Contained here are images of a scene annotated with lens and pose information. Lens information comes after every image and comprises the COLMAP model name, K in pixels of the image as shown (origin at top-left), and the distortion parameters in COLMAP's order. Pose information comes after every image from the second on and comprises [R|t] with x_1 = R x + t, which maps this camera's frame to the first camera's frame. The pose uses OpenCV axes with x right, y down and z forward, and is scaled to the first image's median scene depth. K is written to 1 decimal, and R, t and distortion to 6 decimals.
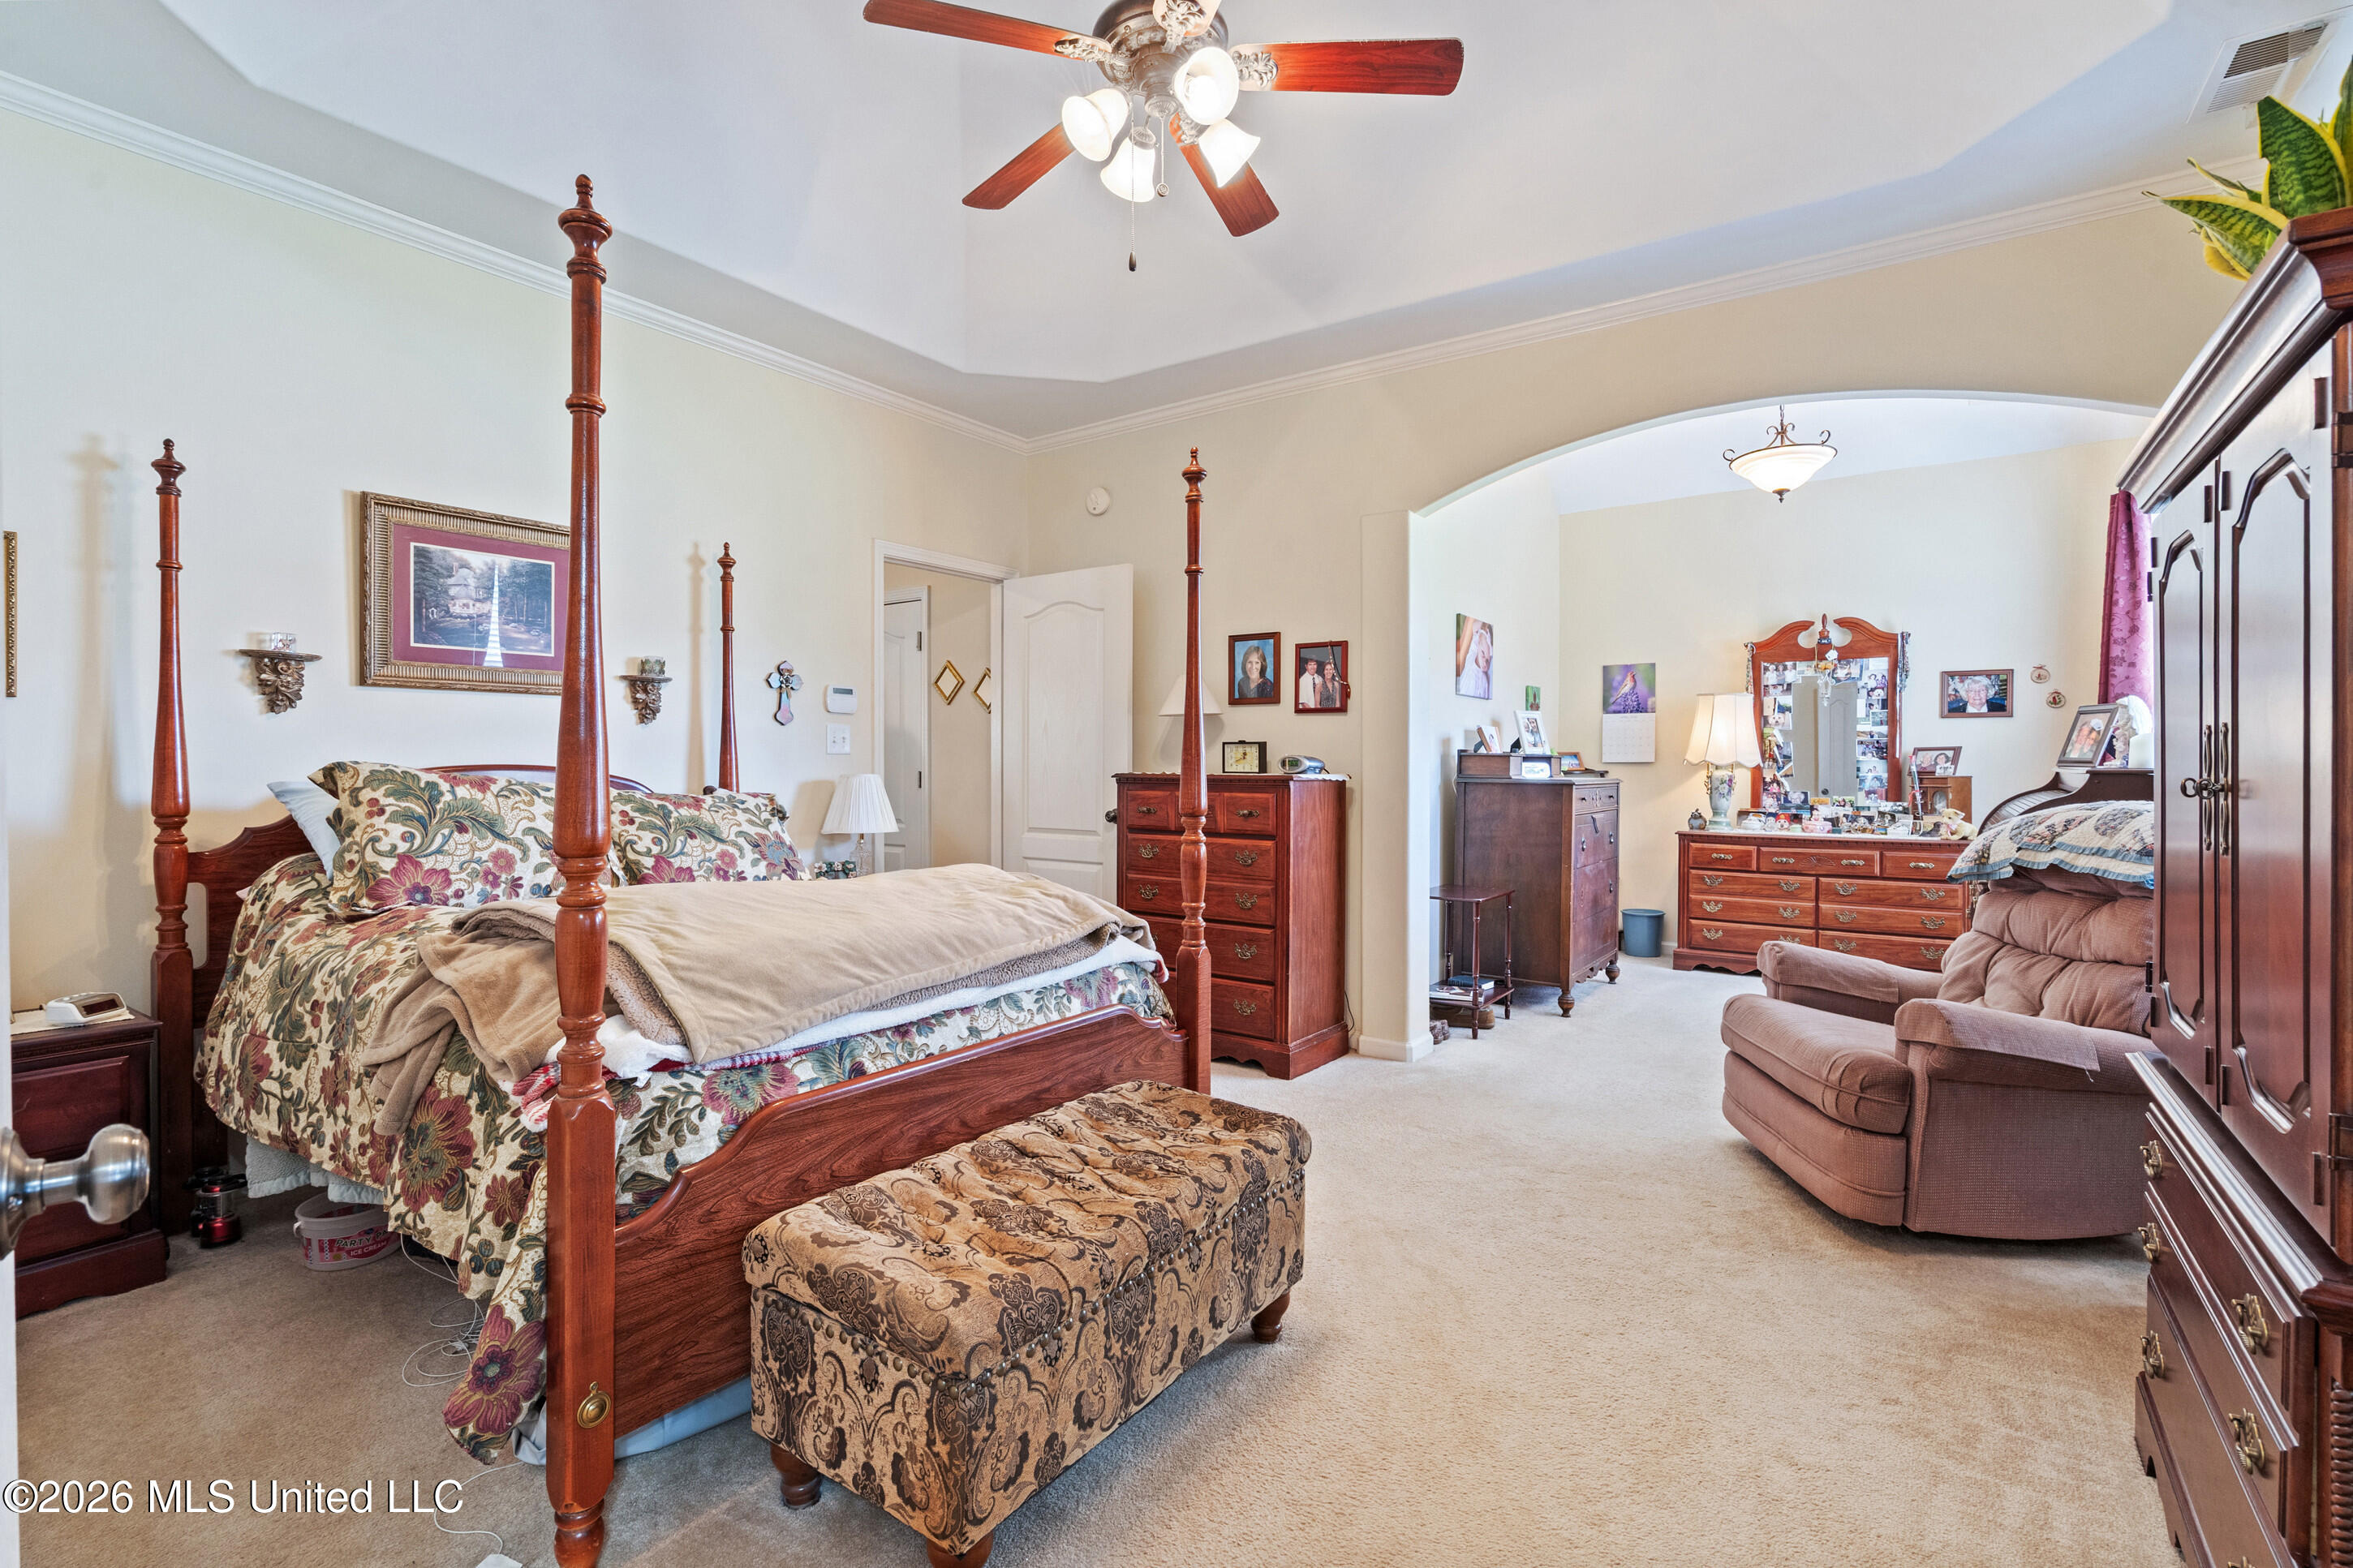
lens RADIAL K [[1067.1, 0, 1175.6], [0, 1067.1, 766.3], [0, 0, 1]] dist [-0.001638, 0.002029]
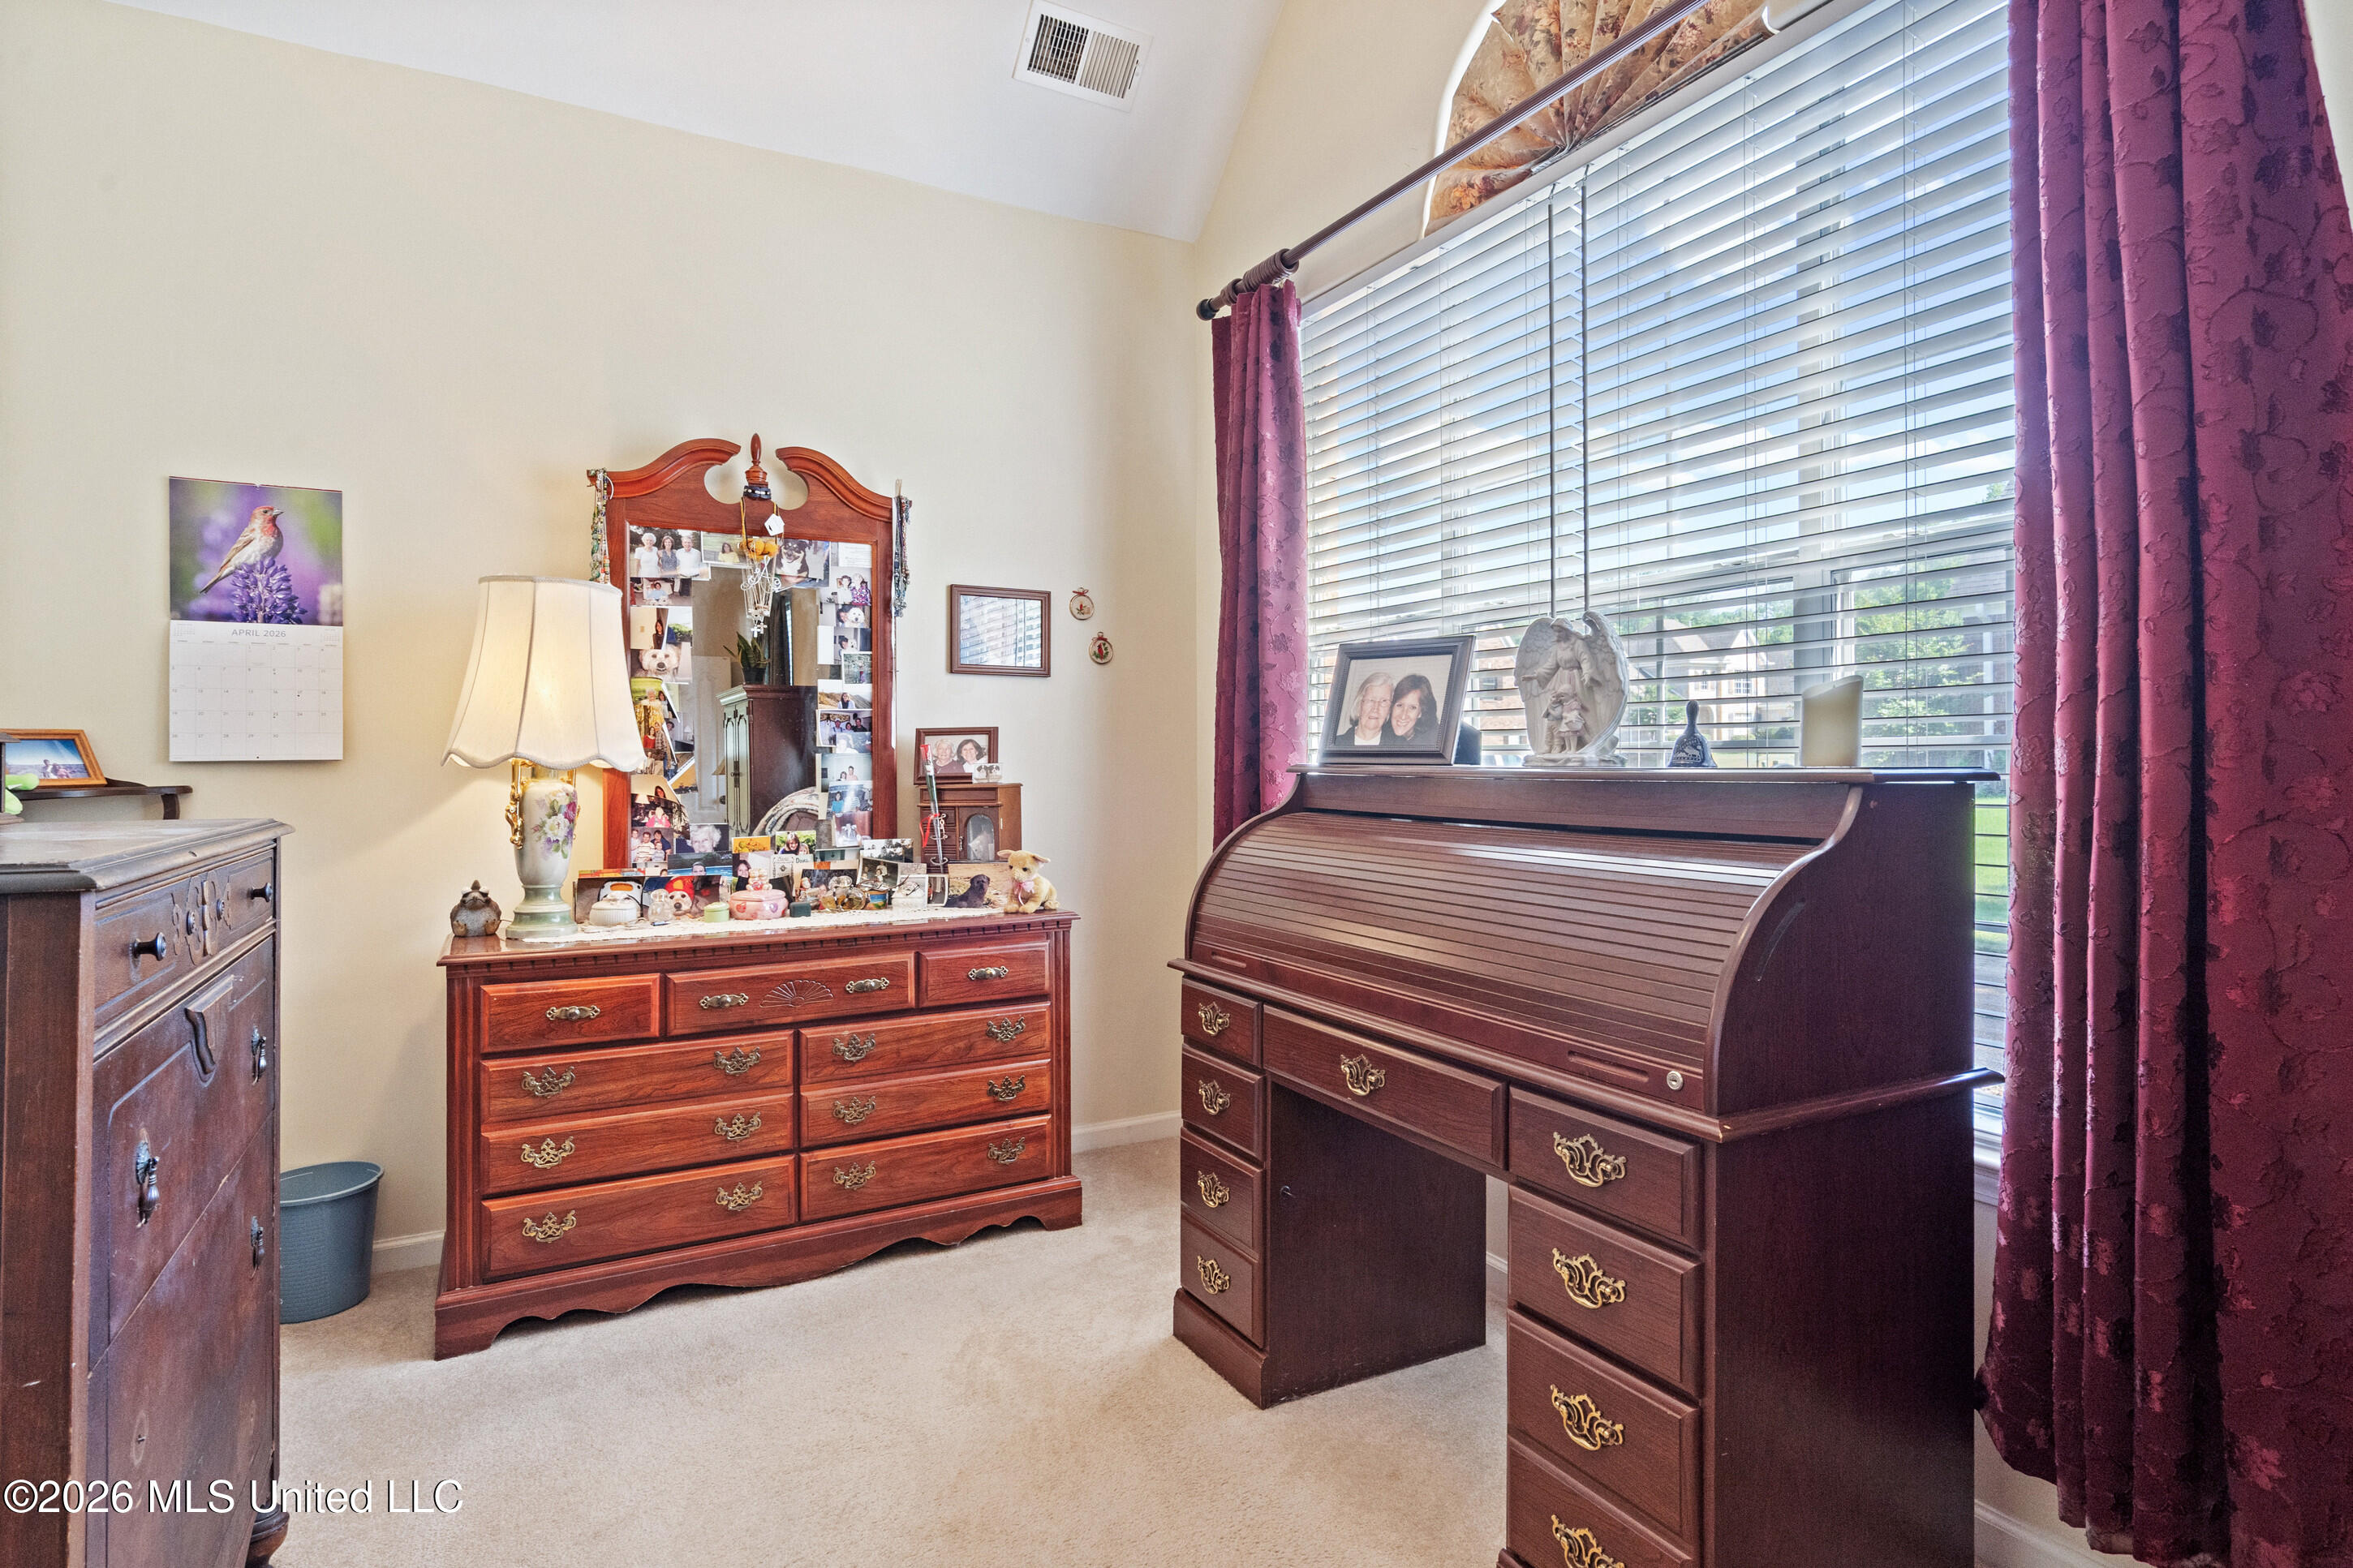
lens RADIAL K [[1213.9, 0, 1174.4], [0, 1213.9, 750.5], [0, 0, 1]] dist [-0.011008, 0.002897]
pose [[0.434702, 0.002542, 0.900571, 0.220412], [0.009498, 0.999927, -0.007407, -0.001753], [-0.900524, 0.011773, 0.434646, 0.619705]]
